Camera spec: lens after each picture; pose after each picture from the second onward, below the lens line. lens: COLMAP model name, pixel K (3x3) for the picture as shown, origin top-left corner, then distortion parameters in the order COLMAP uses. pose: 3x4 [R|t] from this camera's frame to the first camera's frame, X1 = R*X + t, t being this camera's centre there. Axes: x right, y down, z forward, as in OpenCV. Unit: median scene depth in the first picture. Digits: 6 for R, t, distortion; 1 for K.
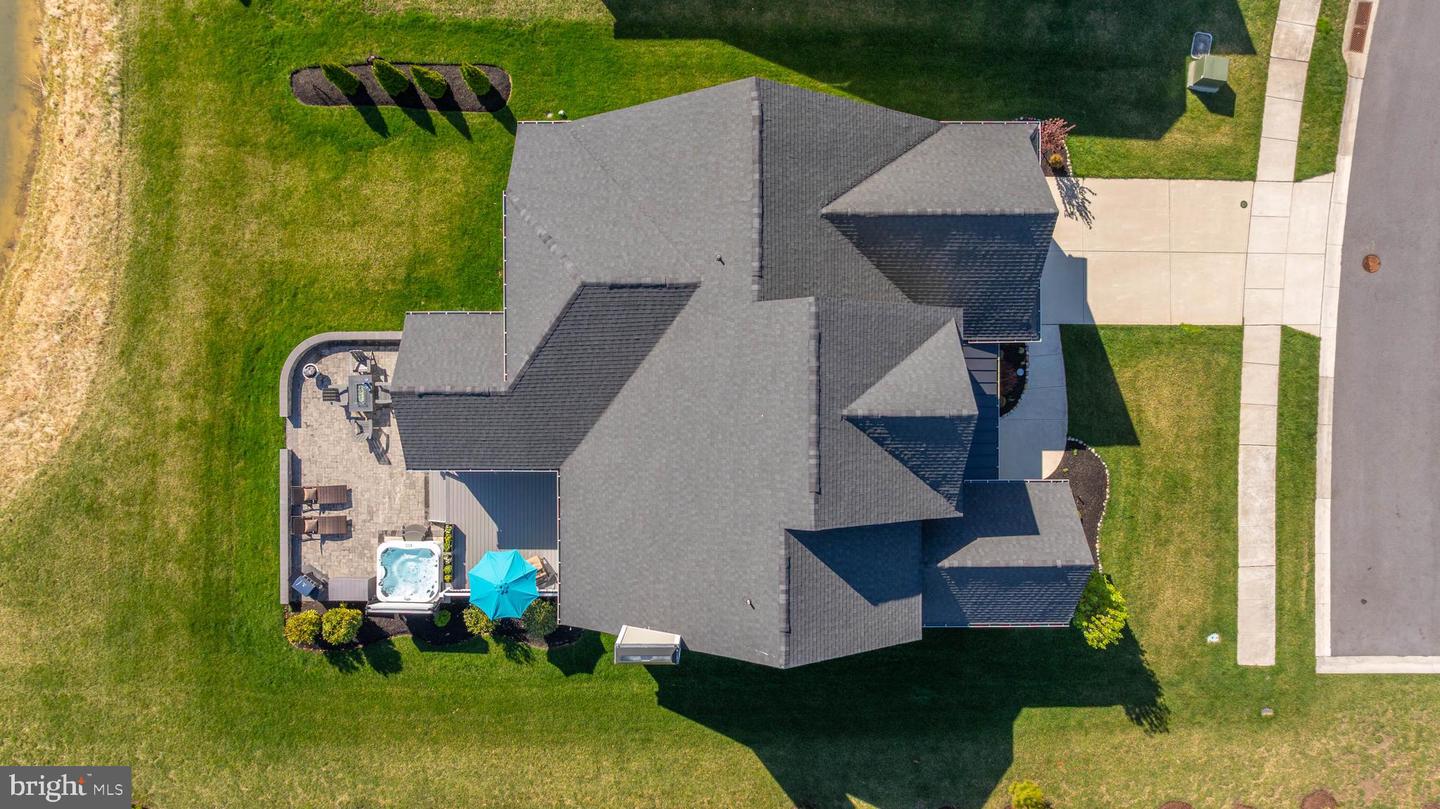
lens RADIAL K [[1011.8, 0, 720.0], [0, 1011.8, 404.5], [0, 0, 1]] dist [-0.020144, 0.005440]
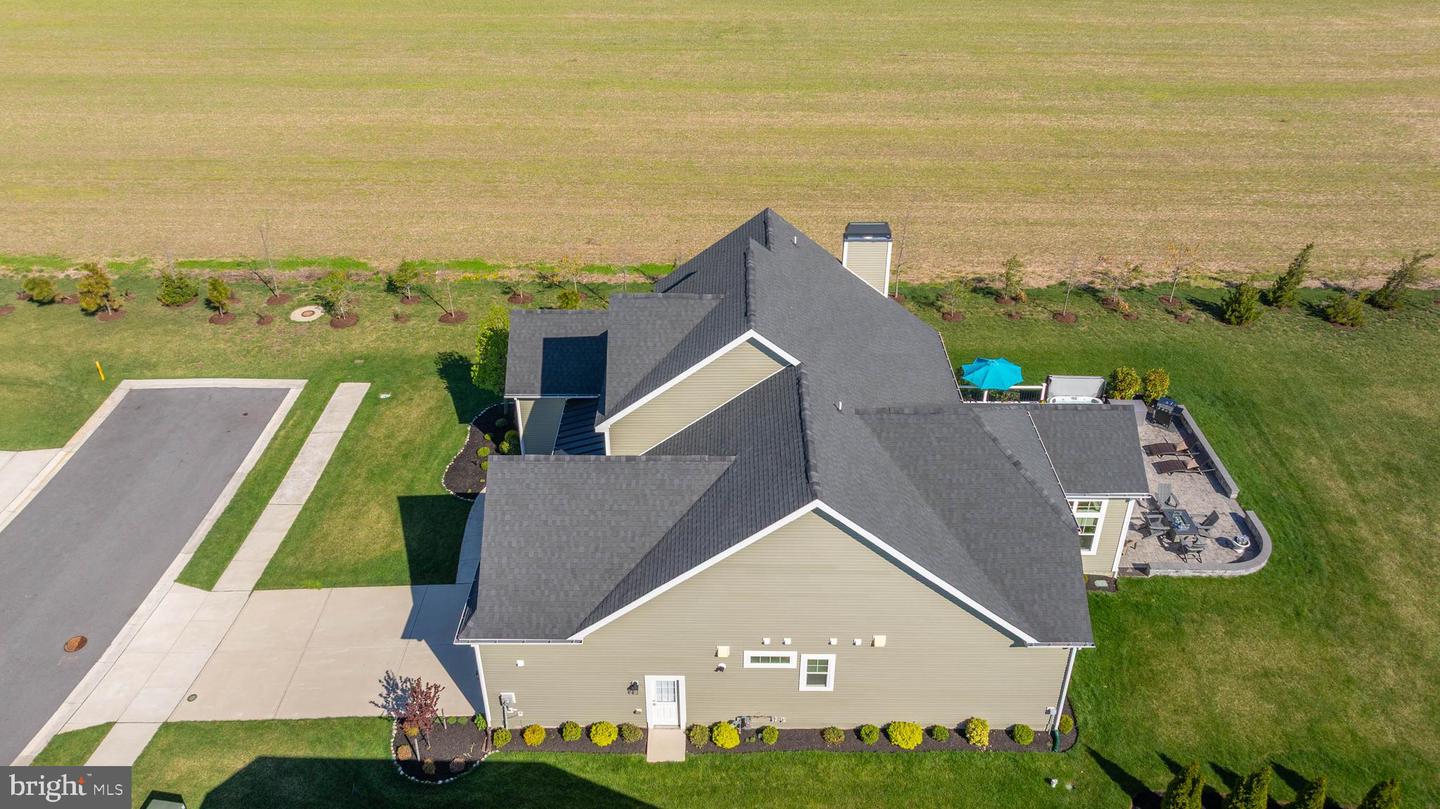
lens RADIAL K [[979.9, 0, 720.0], [0, 979.9, 404.5], [0, 0, 1]] dist [-0.001829, 0.002012]
pose [[-0.999931, -0.003574, 0.011163, 0.082076], [0.011201, -0.571905, 0.820243, -0.720114], [0.003452, 0.820312, 0.571906, 0.349412]]
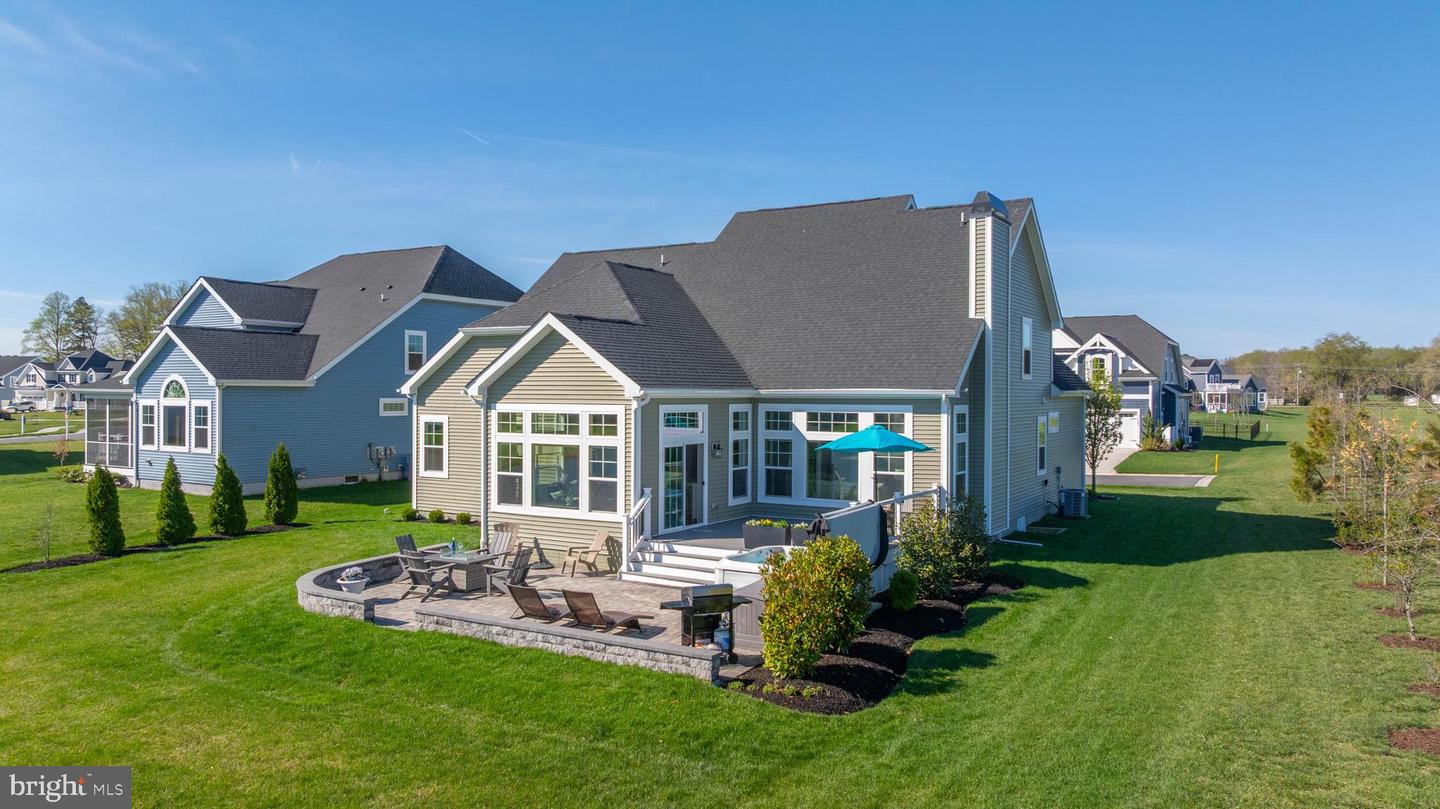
lens RADIAL K [[1011.8, 0, 720.0], [0, 1011.8, 404.5], [0, 0, 1]] dist [-0.020144, 0.005440]
pose [[0.507805, -0.007385, 0.861440, -0.739204], [0.861465, 0.008288, -0.507749, 0.380337], [-0.003390, 0.999938, 0.010571, 0.891333]]
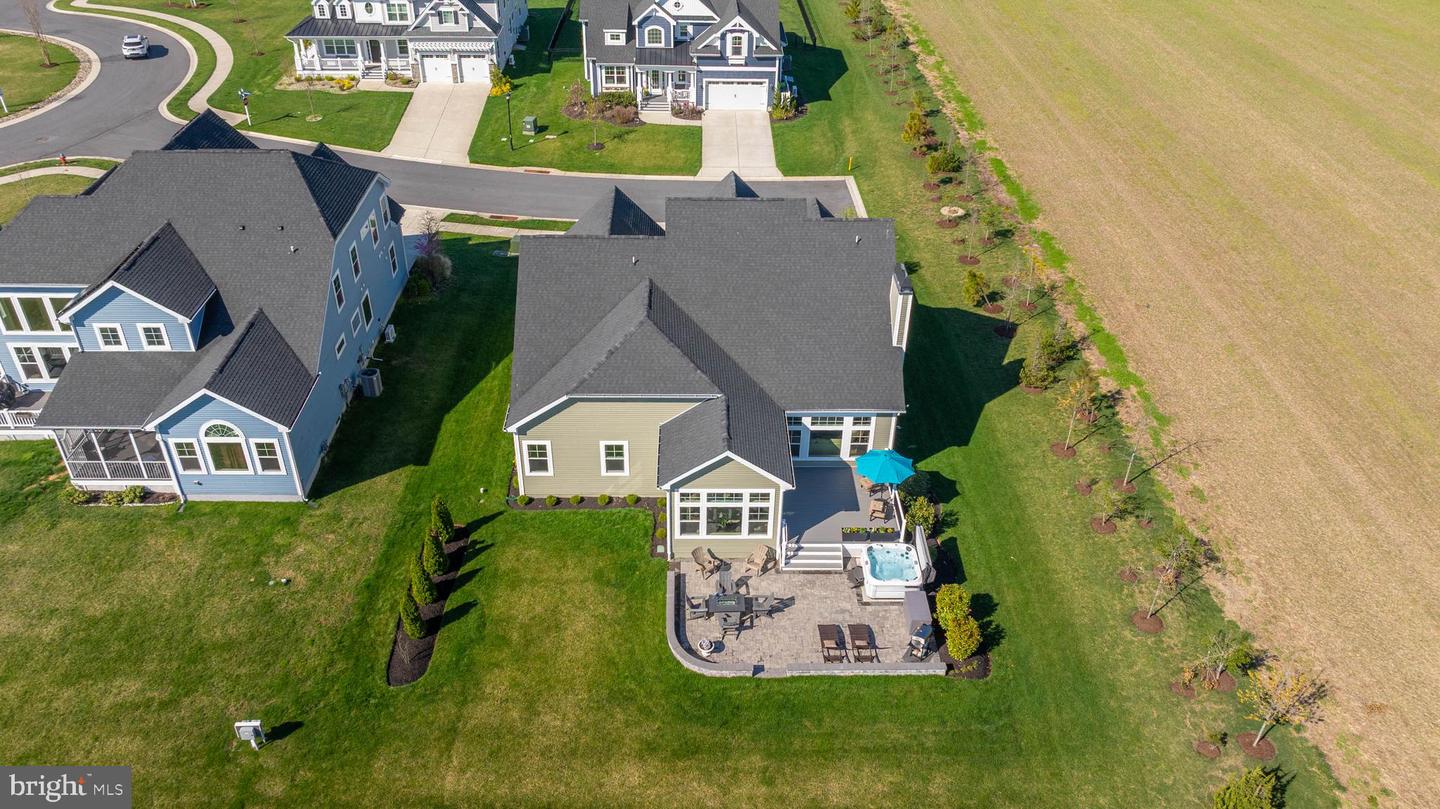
lens RADIAL K [[1054.2, 0, 720.0], [0, 1054.2, 404.5], [0, 0, 1]] dist [-0.007247, -0.000210]
pose [[-0.022964, -0.563779, 0.825606, -1.104992], [0.999598, 0.000785, 0.028339, -0.047596], [-0.016625, 0.825925, 0.563534, 0.222768]]
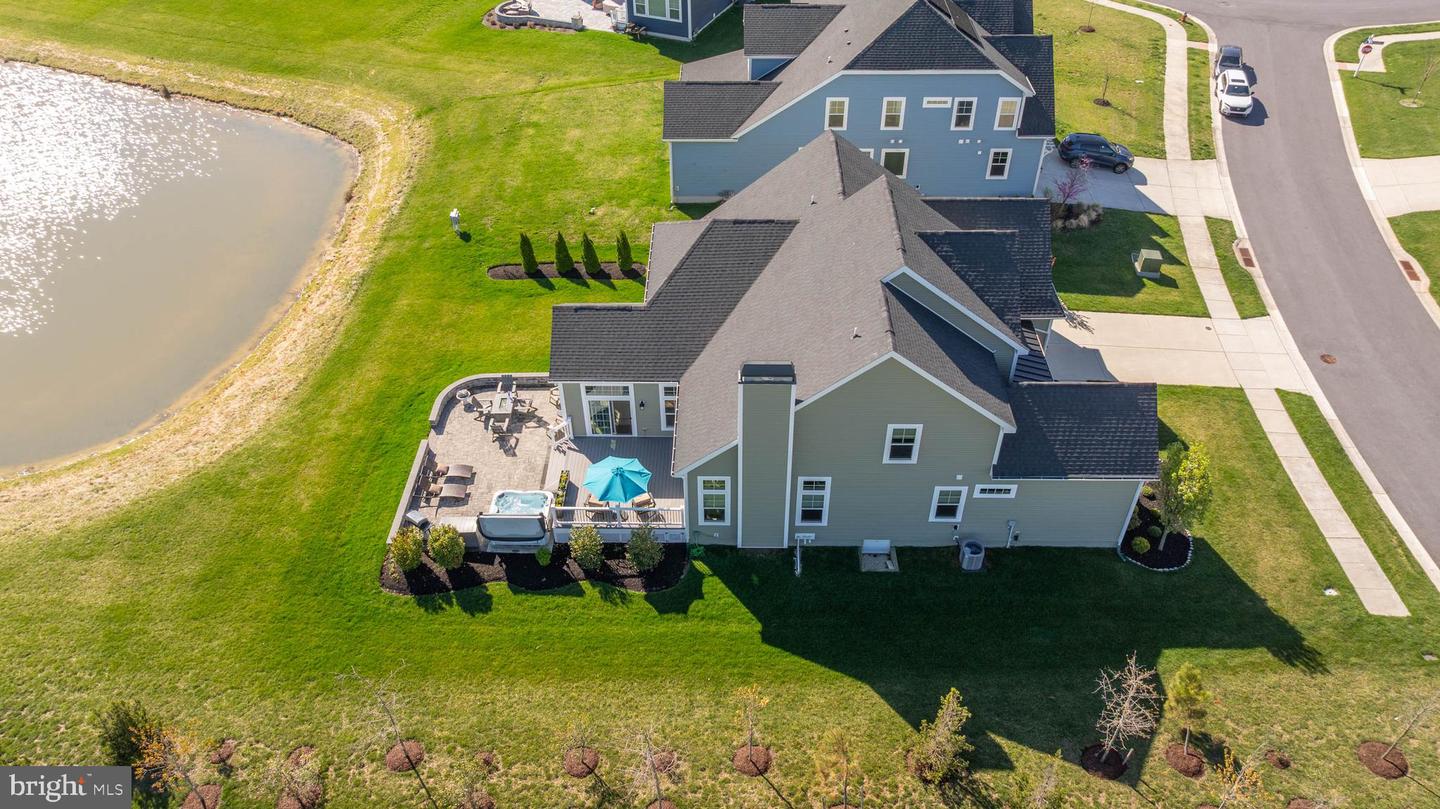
lens RADIAL K [[1014.1, 0, 720.0], [0, 1014.1, 404.5], [0, 0, 1]] dist [-0.035003, 0.049556]
pose [[0.999861, 0.004163, -0.016168, -0.082304], [-0.014943, 0.654998, -0.755483, 0.857693], [0.007445, 0.755619, 0.654969, 0.225615]]
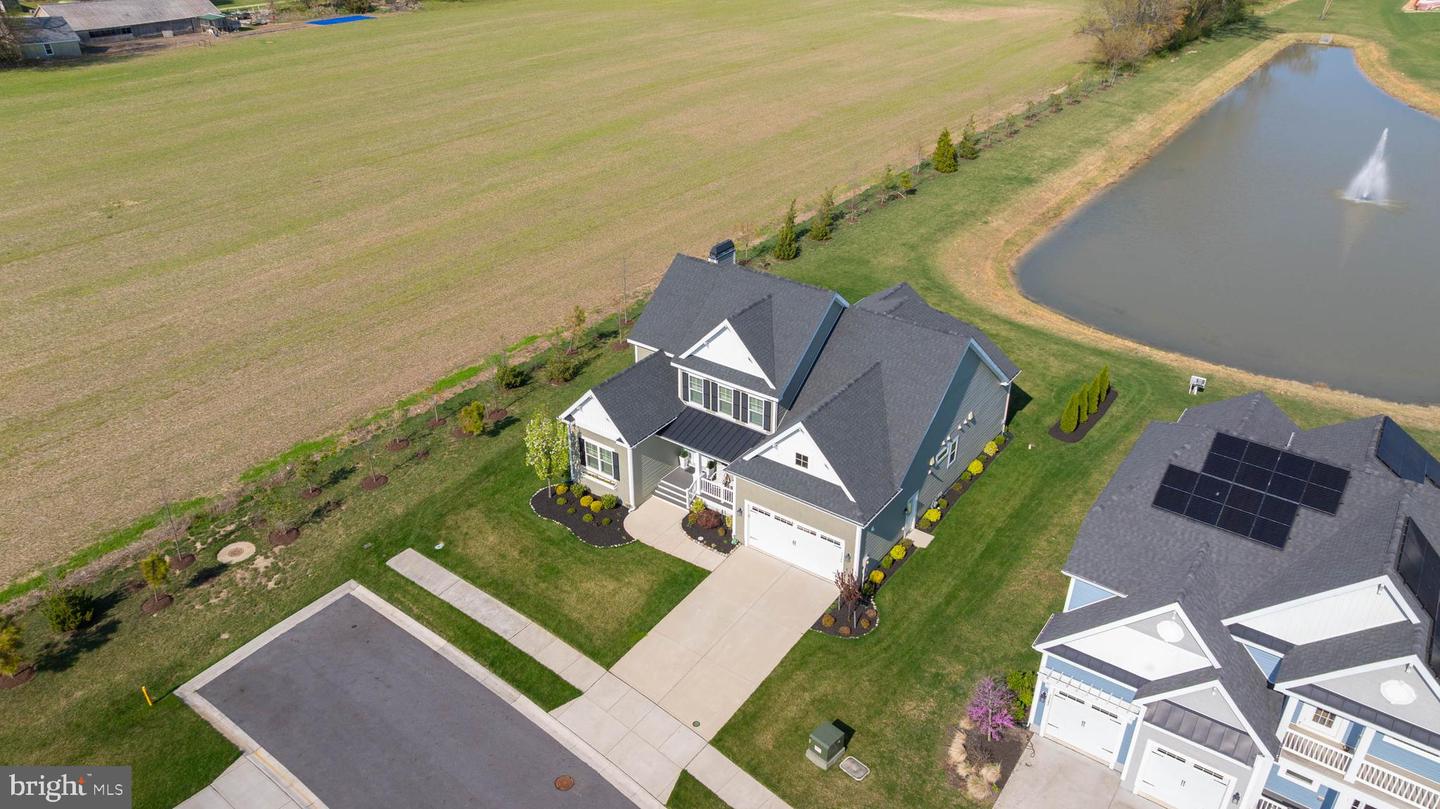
lens RADIAL K [[1011.8, 0, 720.0], [0, 1011.8, 404.5], [0, 0, 1]] dist [-0.020144, 0.005440]
pose [[-0.587686, 0.400932, -0.702766, 1.104440], [-0.809086, -0.293630, 0.509078, -0.646821], [-0.002247, 0.867776, 0.496950, 0.217014]]
